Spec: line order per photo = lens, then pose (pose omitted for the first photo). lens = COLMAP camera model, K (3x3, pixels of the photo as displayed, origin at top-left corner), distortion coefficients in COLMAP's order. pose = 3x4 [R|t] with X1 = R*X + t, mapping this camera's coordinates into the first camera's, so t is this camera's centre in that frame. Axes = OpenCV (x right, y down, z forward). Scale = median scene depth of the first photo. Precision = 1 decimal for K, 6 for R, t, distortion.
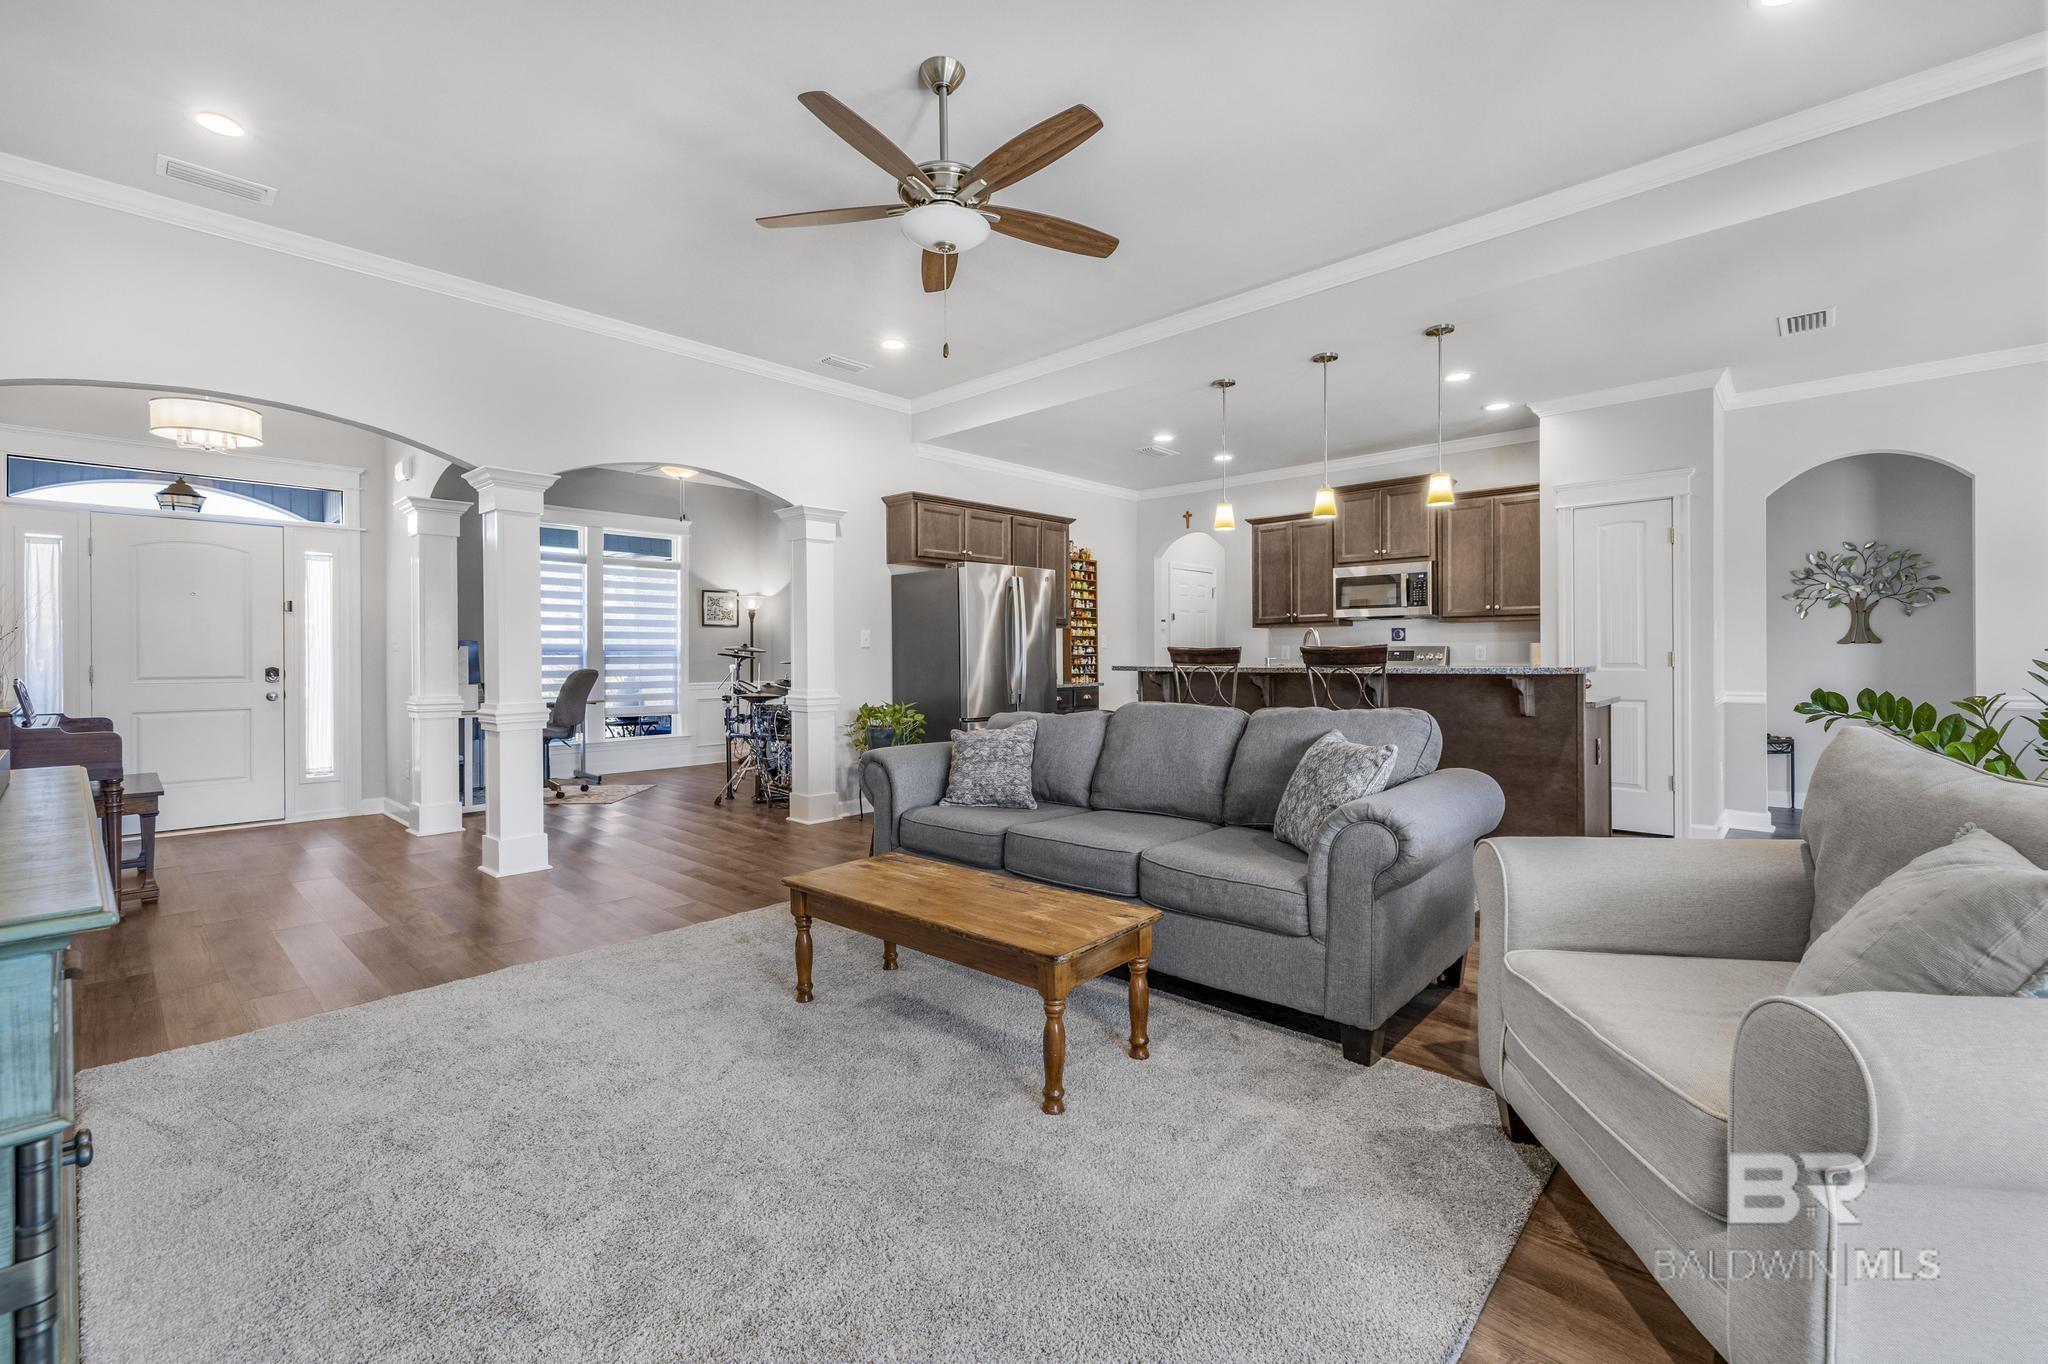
lens RADIAL K [[890.4, 0, 1028.1], [0, 890.4, 662.1], [0, 0, 1]] dist [0.020941, -0.000075]
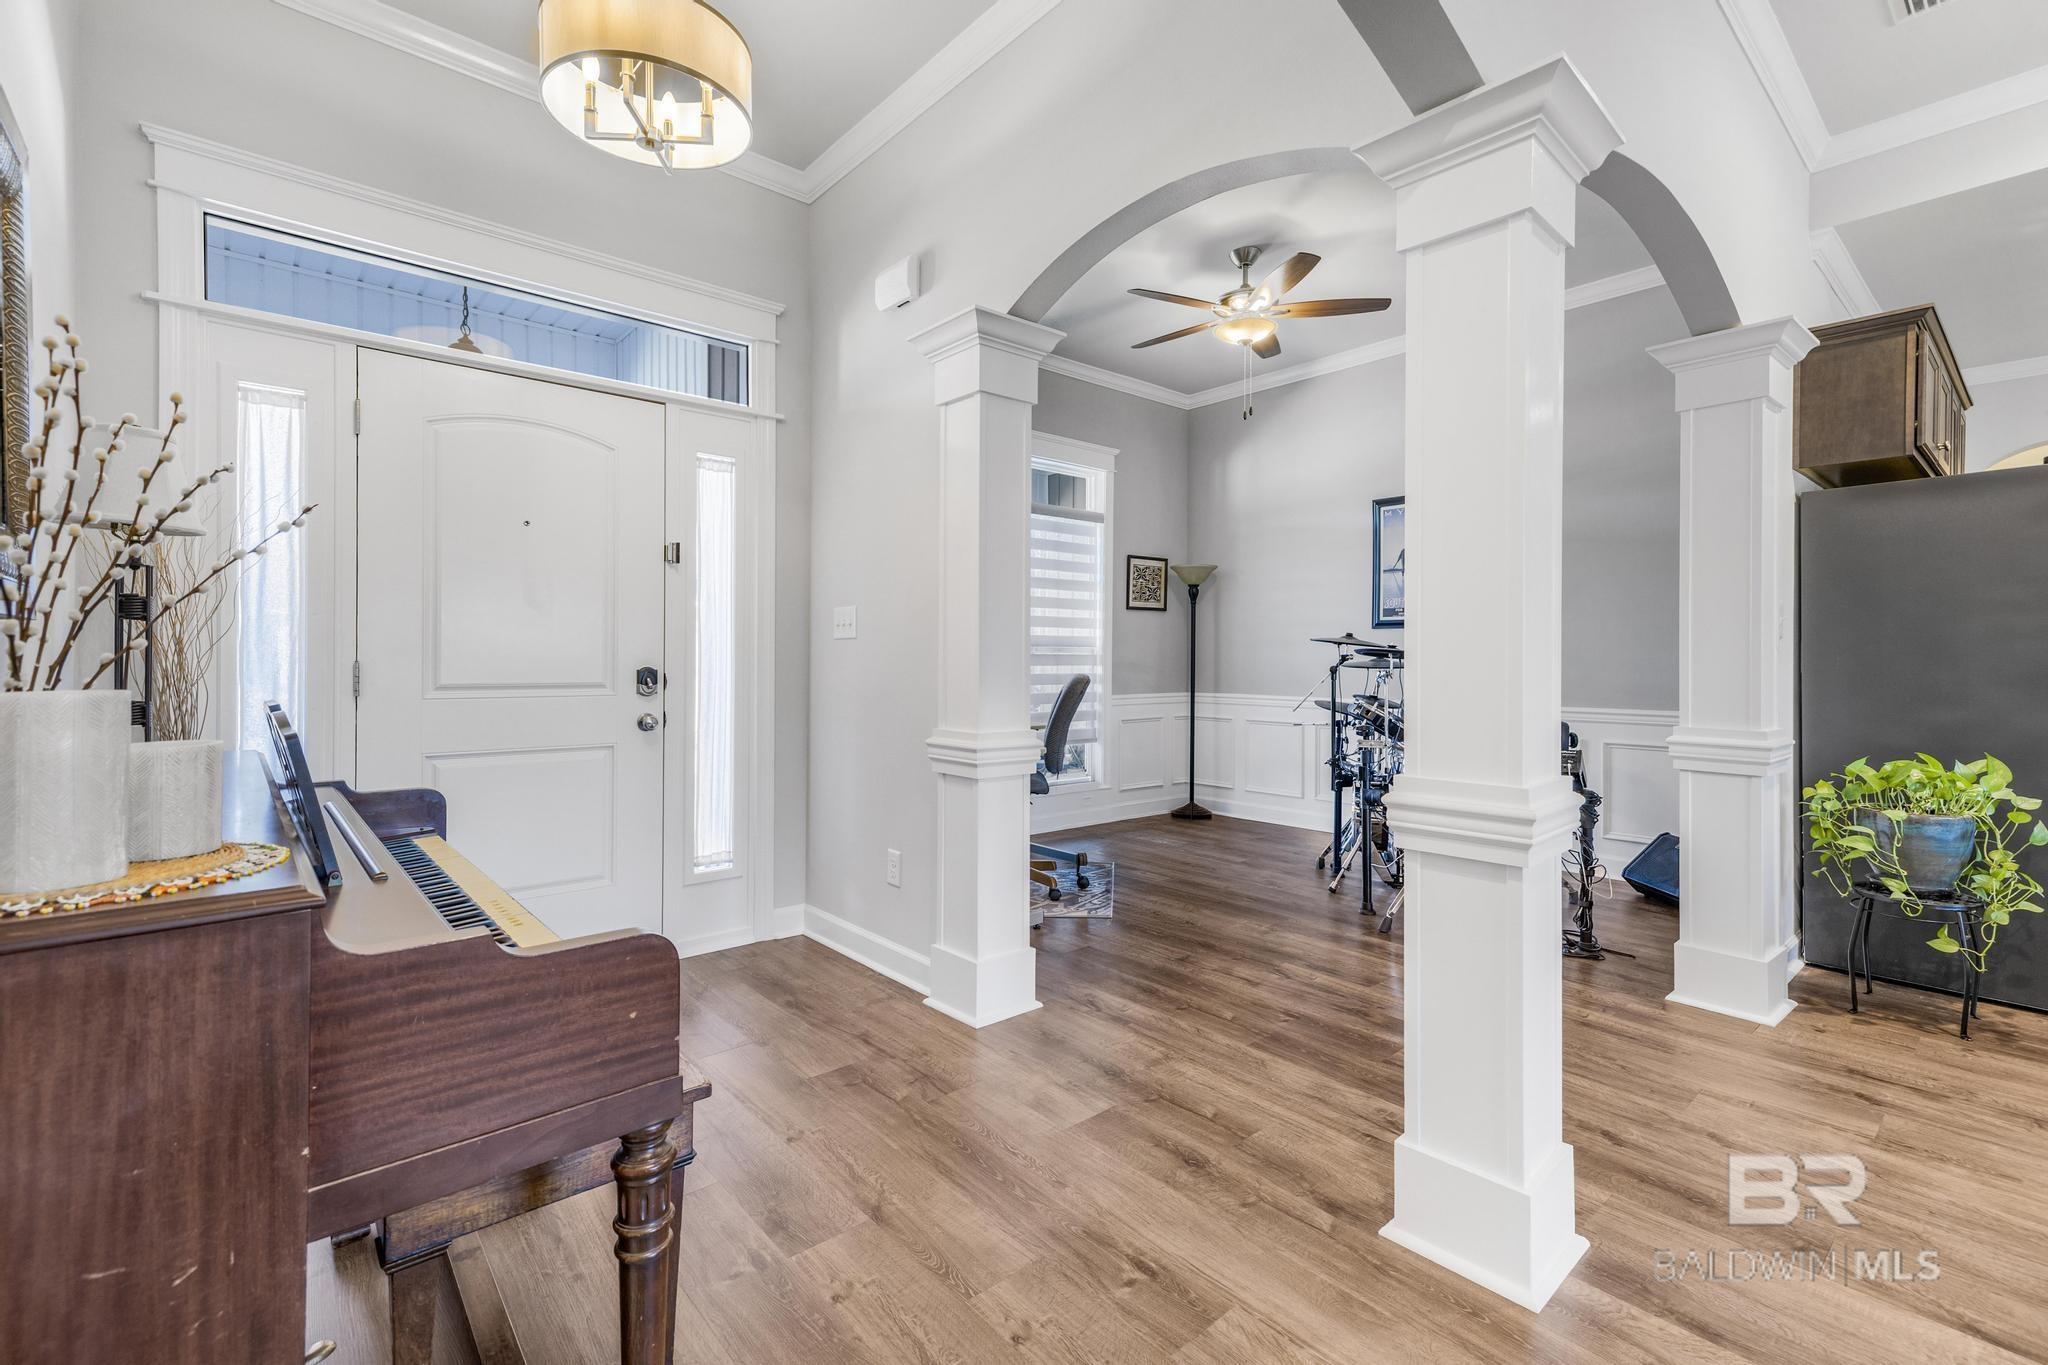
lens RADIAL K [[882.9, 0, 1026.8], [0, 882.9, 676.3], [0, 0, 1]] dist [0.000405, 0.000104]
pose [[0.997394, 0.012530, -0.071055, -0.562723], [-0.011468, 0.999817, 0.015328, 0.000588], [0.071234, -0.014473, 0.997355, 0.488277]]
